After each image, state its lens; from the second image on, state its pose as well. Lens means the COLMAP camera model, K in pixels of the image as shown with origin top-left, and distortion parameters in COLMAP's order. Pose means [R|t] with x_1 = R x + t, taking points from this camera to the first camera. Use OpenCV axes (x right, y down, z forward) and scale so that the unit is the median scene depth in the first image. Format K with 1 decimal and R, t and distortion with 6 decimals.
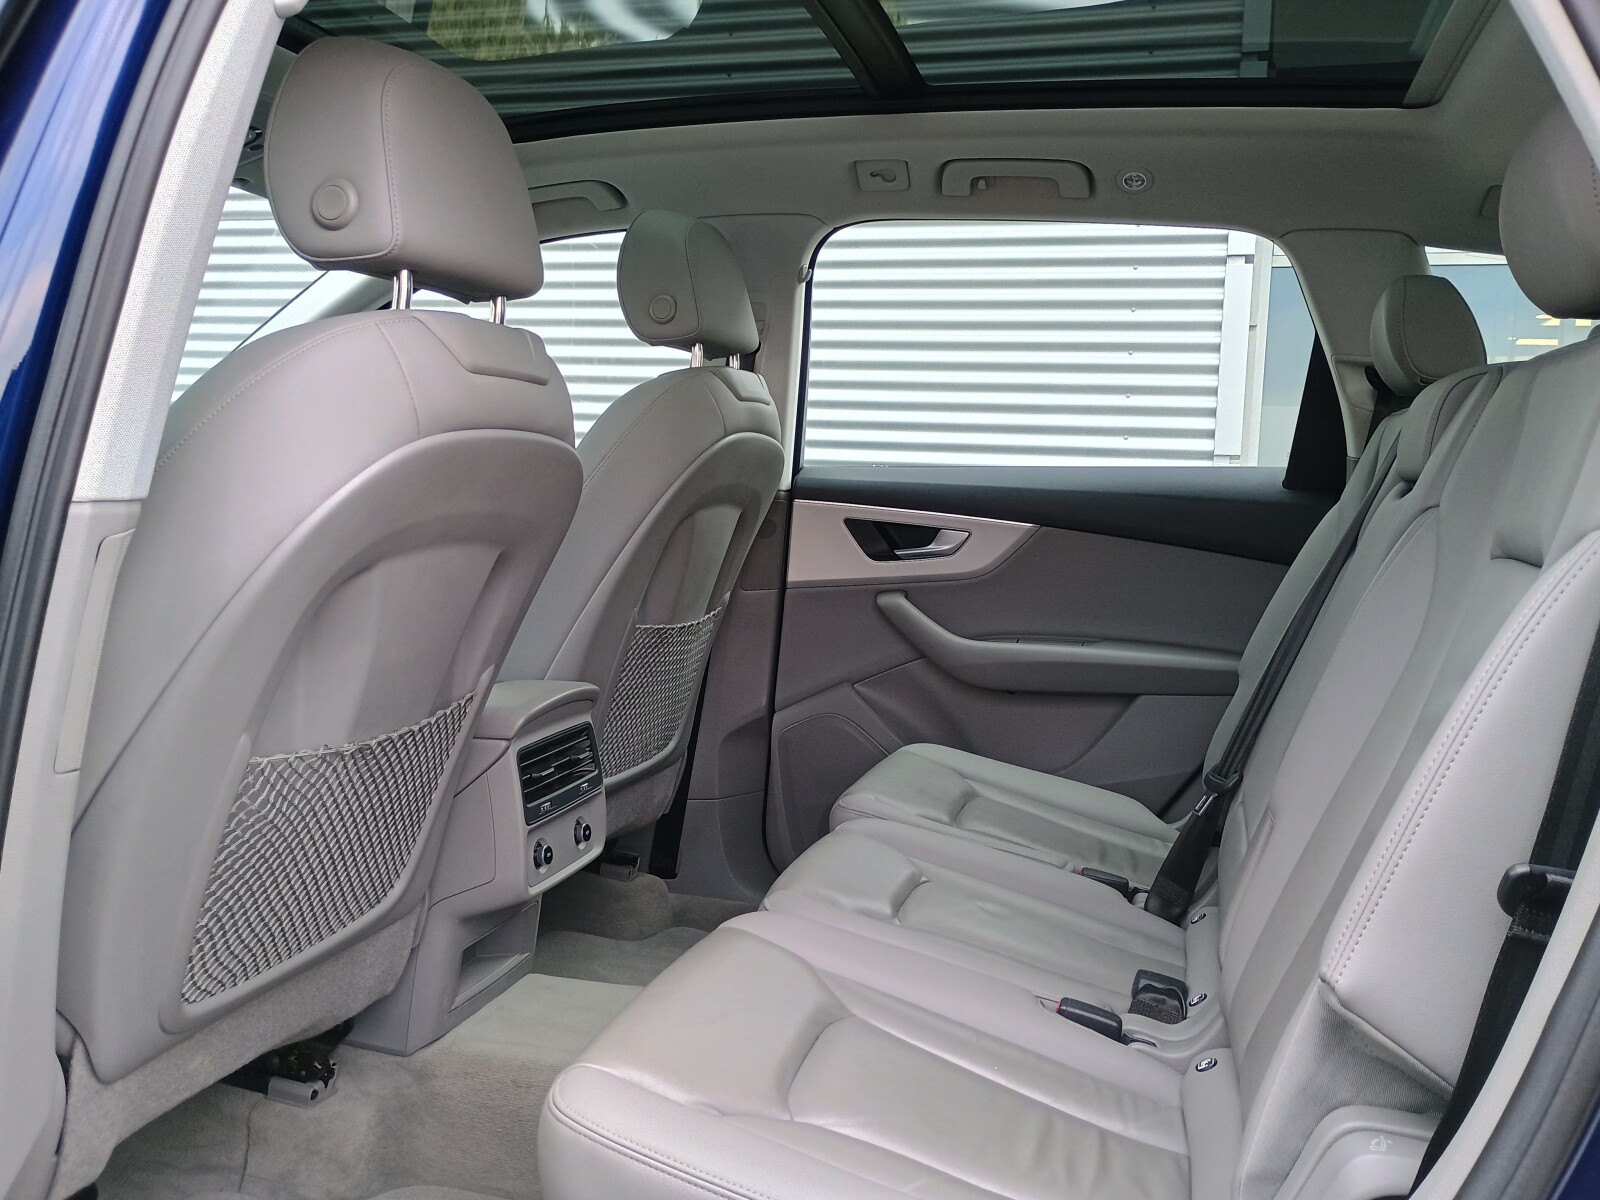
lens RADIAL K [[1341.1, 0, 821.0], [0, 1341.1, 600.0], [0, 0, 1]] dist [0.054570, -0.003038]
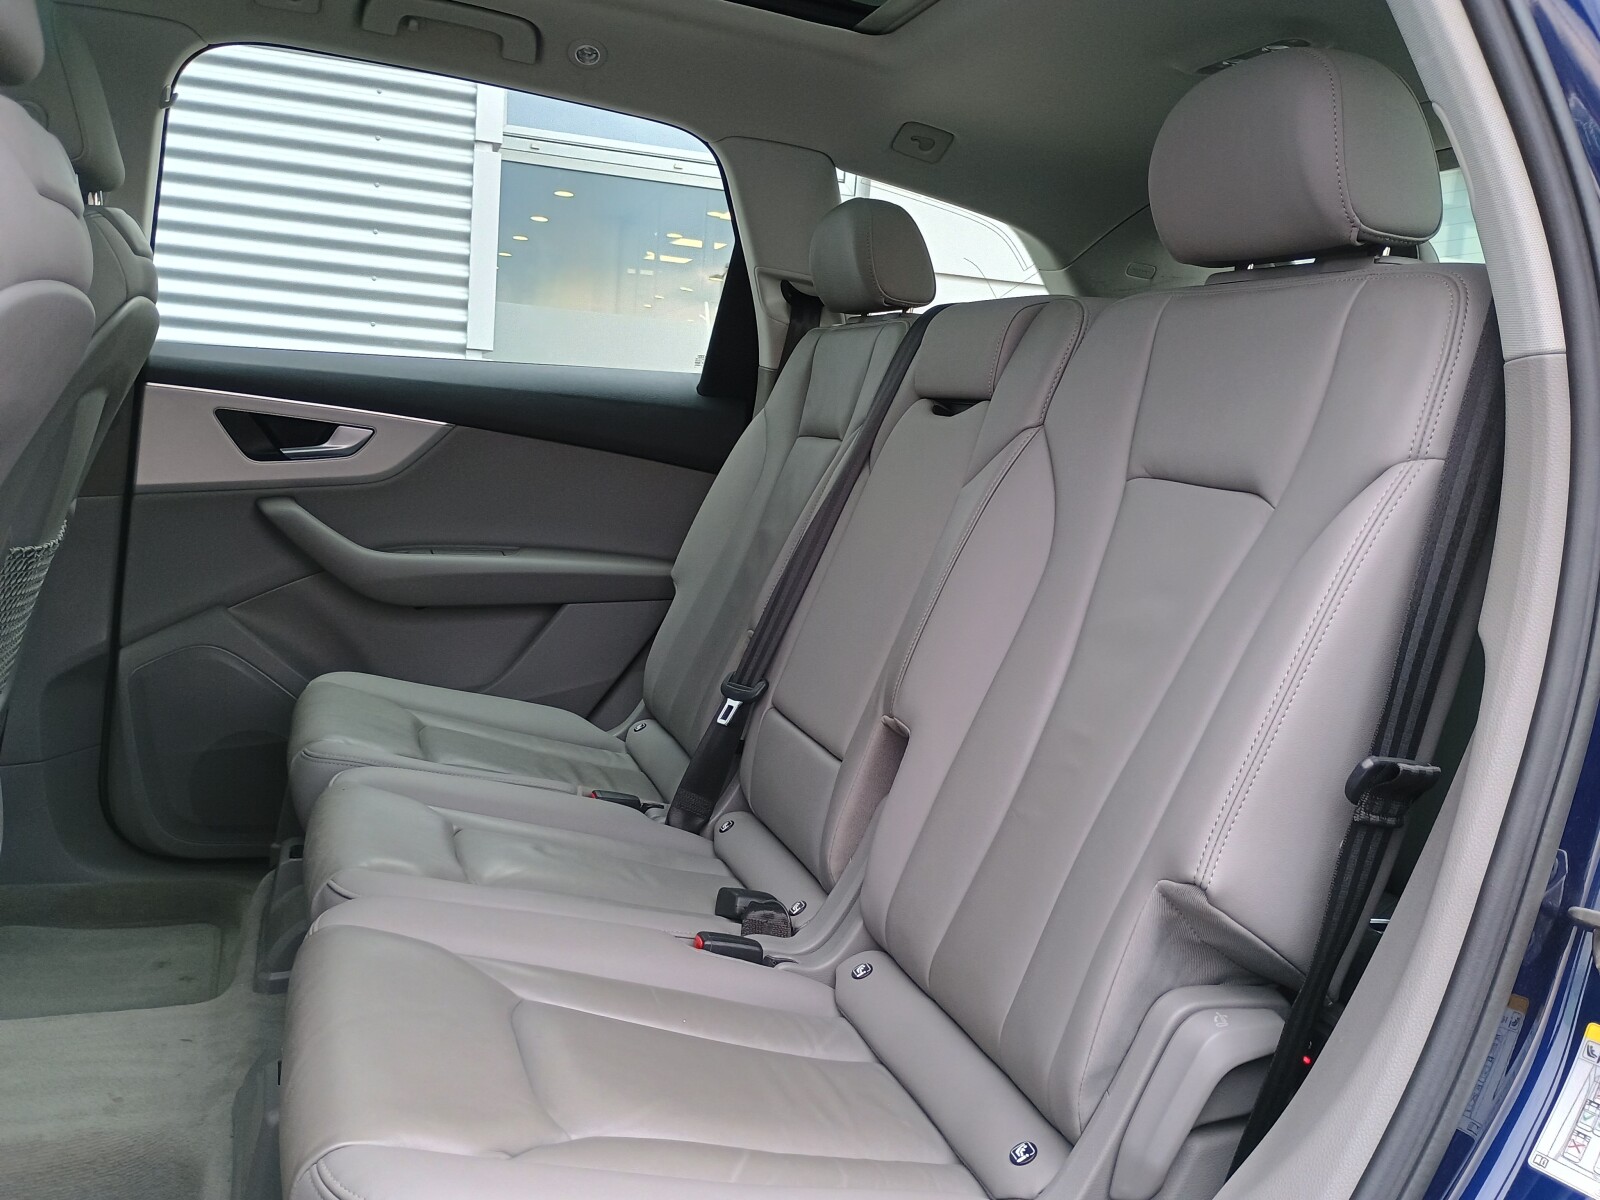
lens RADIAL K [[1346.7, 0, 800.0], [0, 1346.7, 600.0], [0, 0, 1]] dist [0.075318, -0.051102]
pose [[0.834066, -0.048614, 0.549518, -0.156321], [0.005038, 0.996739, 0.080531, -0.009613], [-0.551642, -0.064399, 0.831591, 0.100713]]
